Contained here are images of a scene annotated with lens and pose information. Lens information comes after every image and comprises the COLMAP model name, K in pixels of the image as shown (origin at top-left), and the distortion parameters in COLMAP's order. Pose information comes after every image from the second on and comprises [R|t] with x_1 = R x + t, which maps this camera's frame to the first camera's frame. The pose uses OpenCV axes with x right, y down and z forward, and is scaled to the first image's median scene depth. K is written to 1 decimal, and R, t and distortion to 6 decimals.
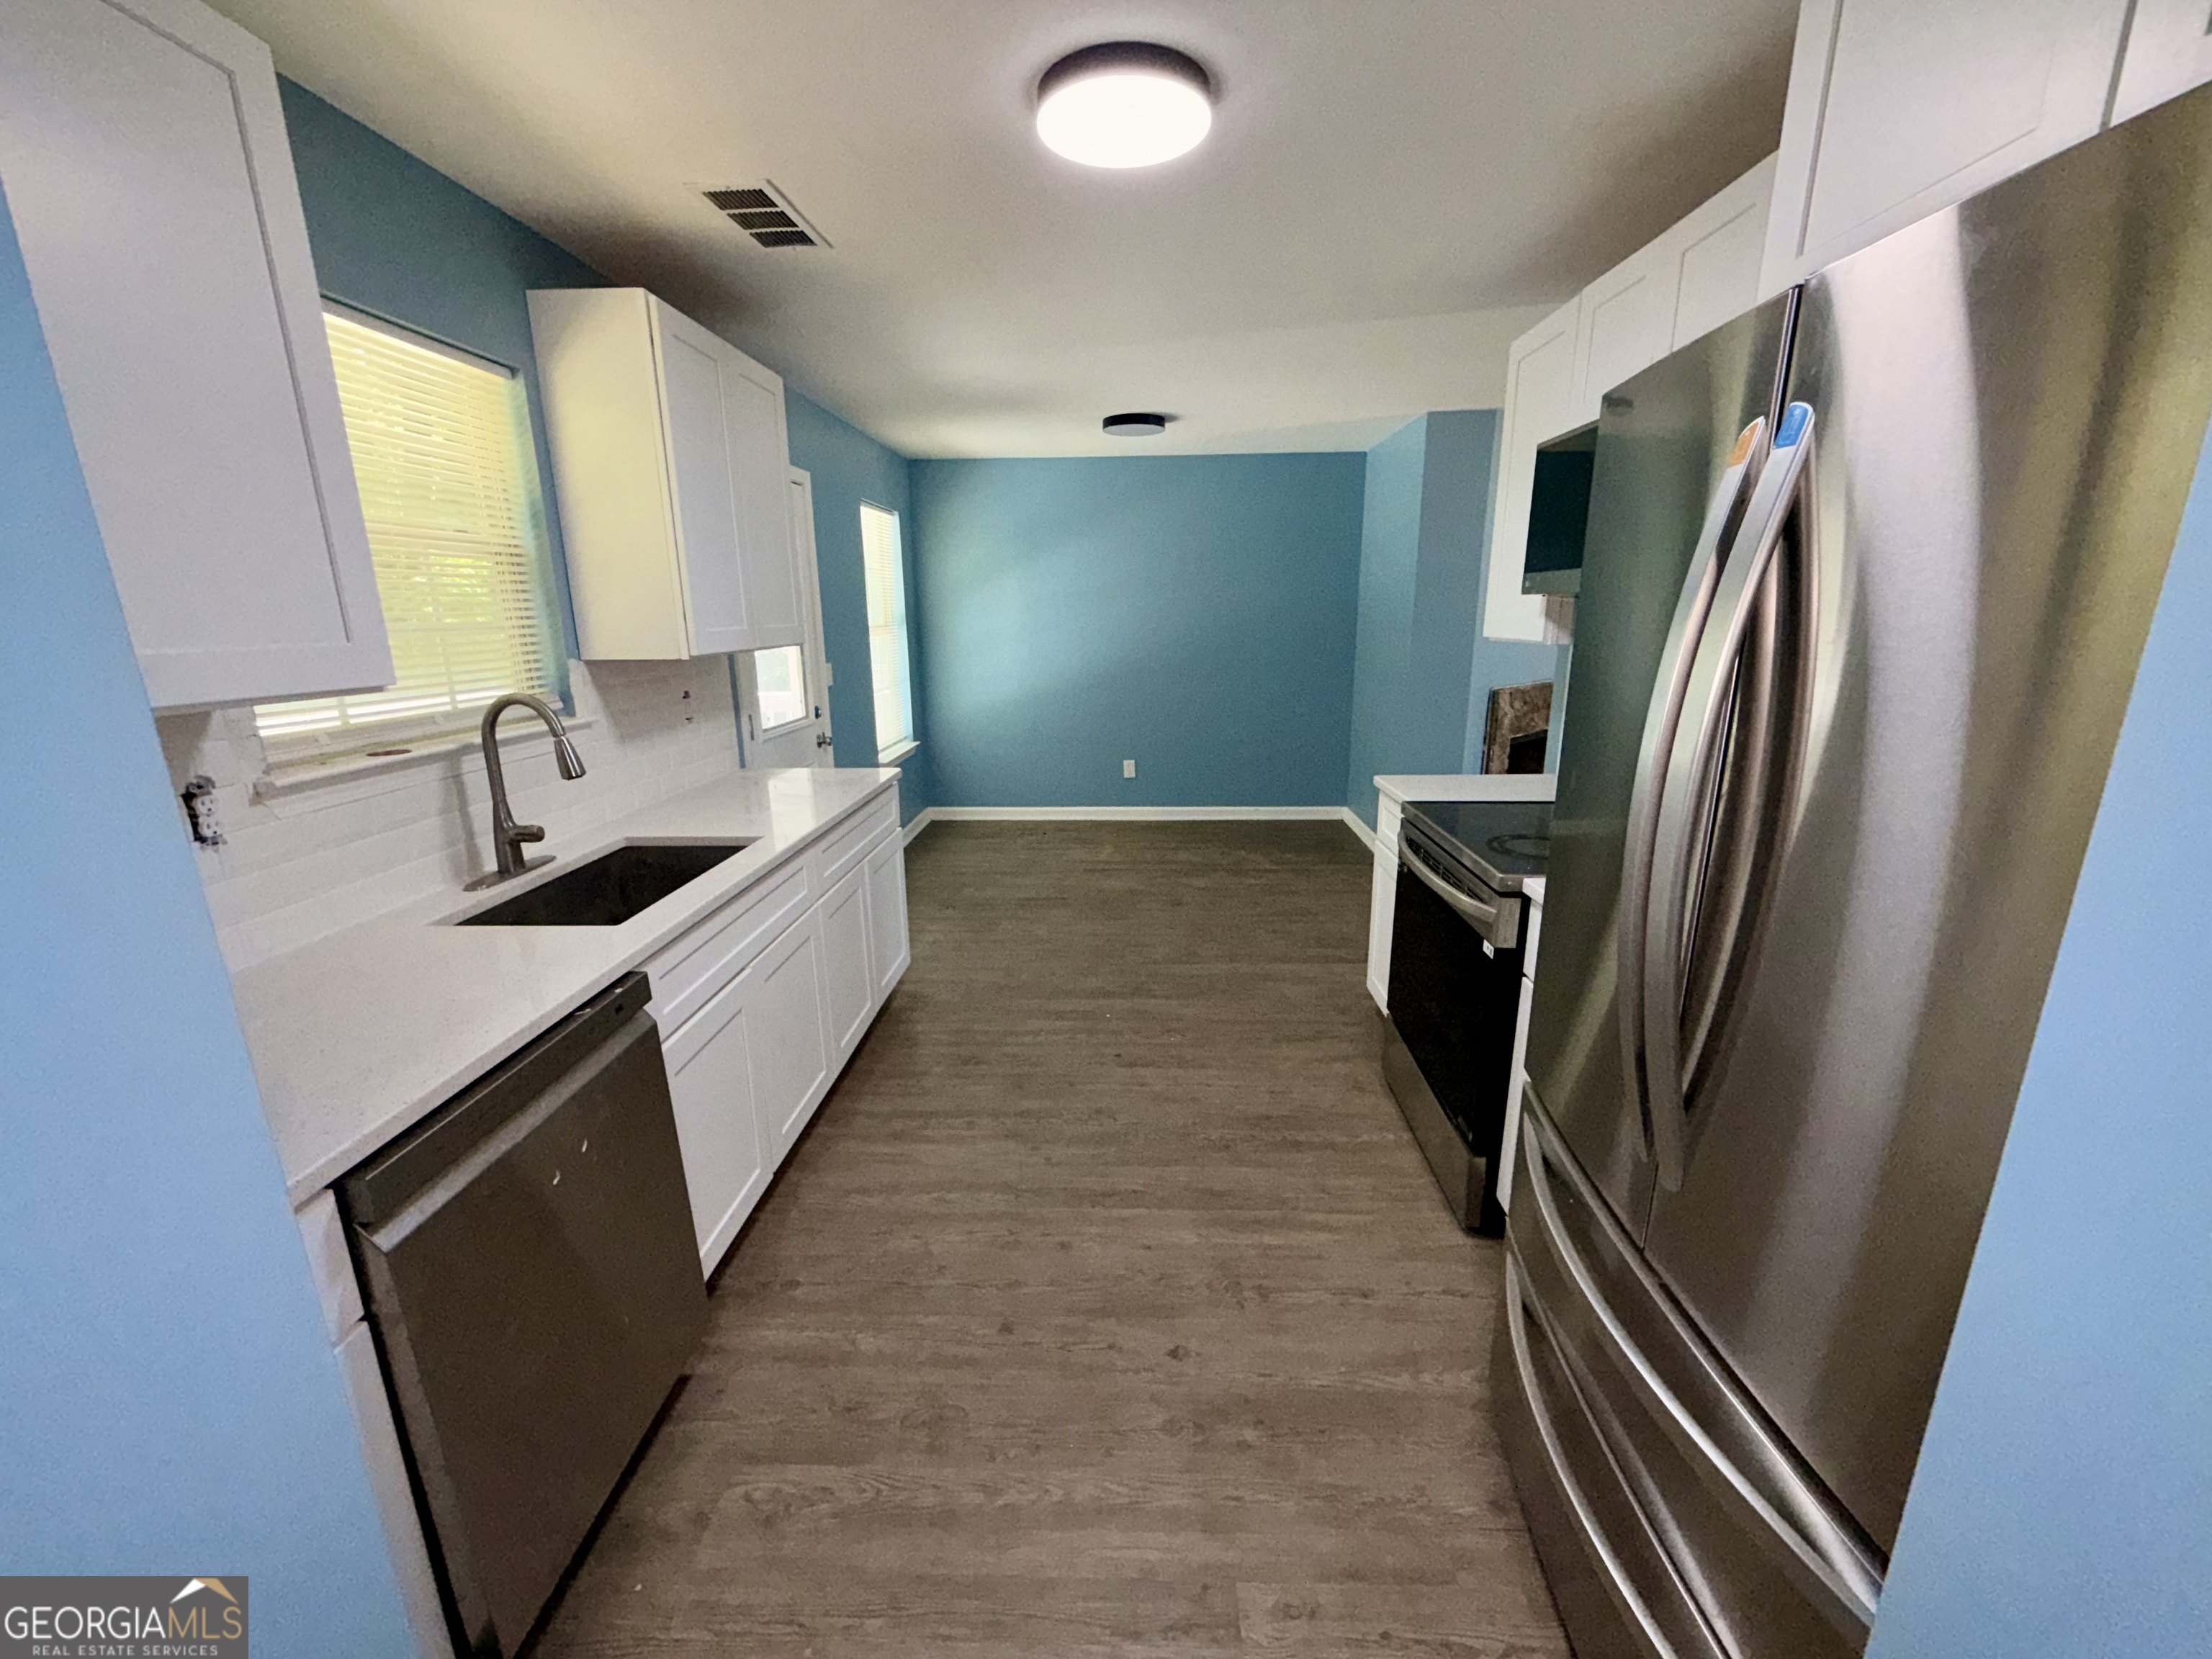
lens RADIAL K [[886.9, 0, 1101.0], [0, 886.9, 829.8], [0, 0, 1]] dist [0.000780, -0.000498]
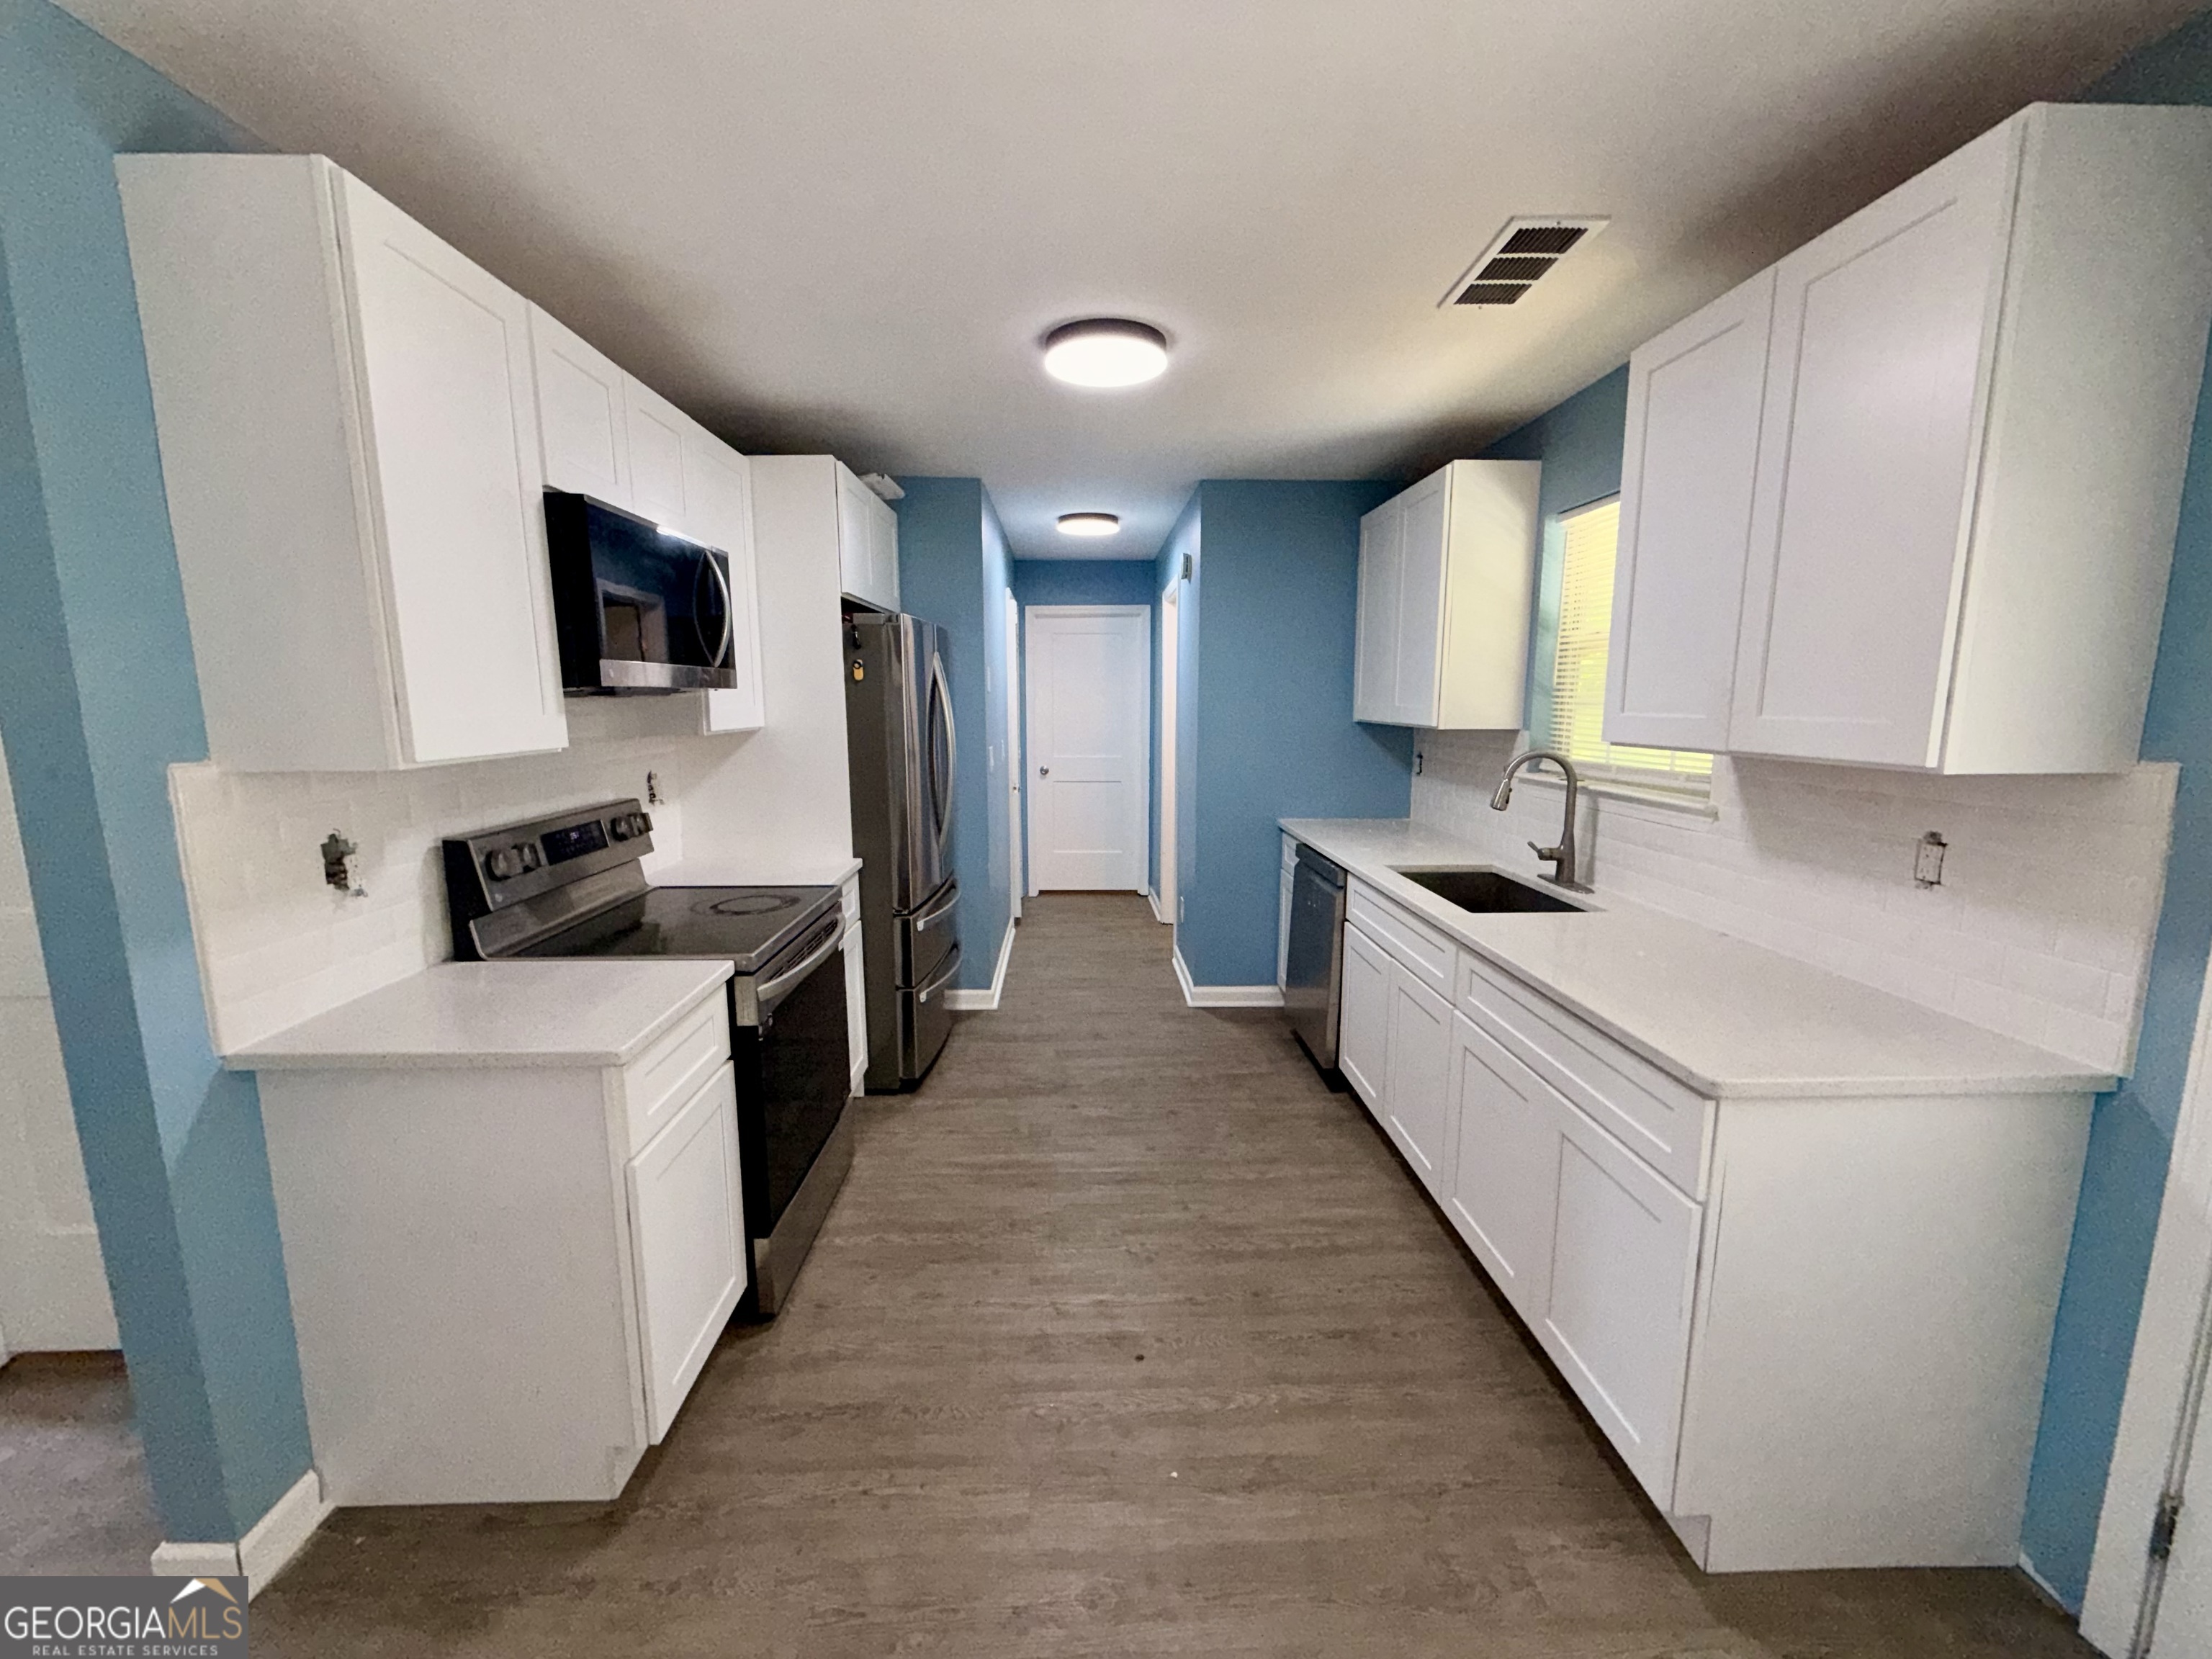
lens RADIAL K [[886.9, 0, 1097.9], [0, 886.9, 830.2], [0, 0, 1]] dist [0.000780, -0.000498]
pose [[-0.997463, 0.024426, -0.066870, 0.109219], [-0.003342, 0.922195, 0.386710, -0.469567], [0.071113, 0.385952, -0.919774, 1.867120]]
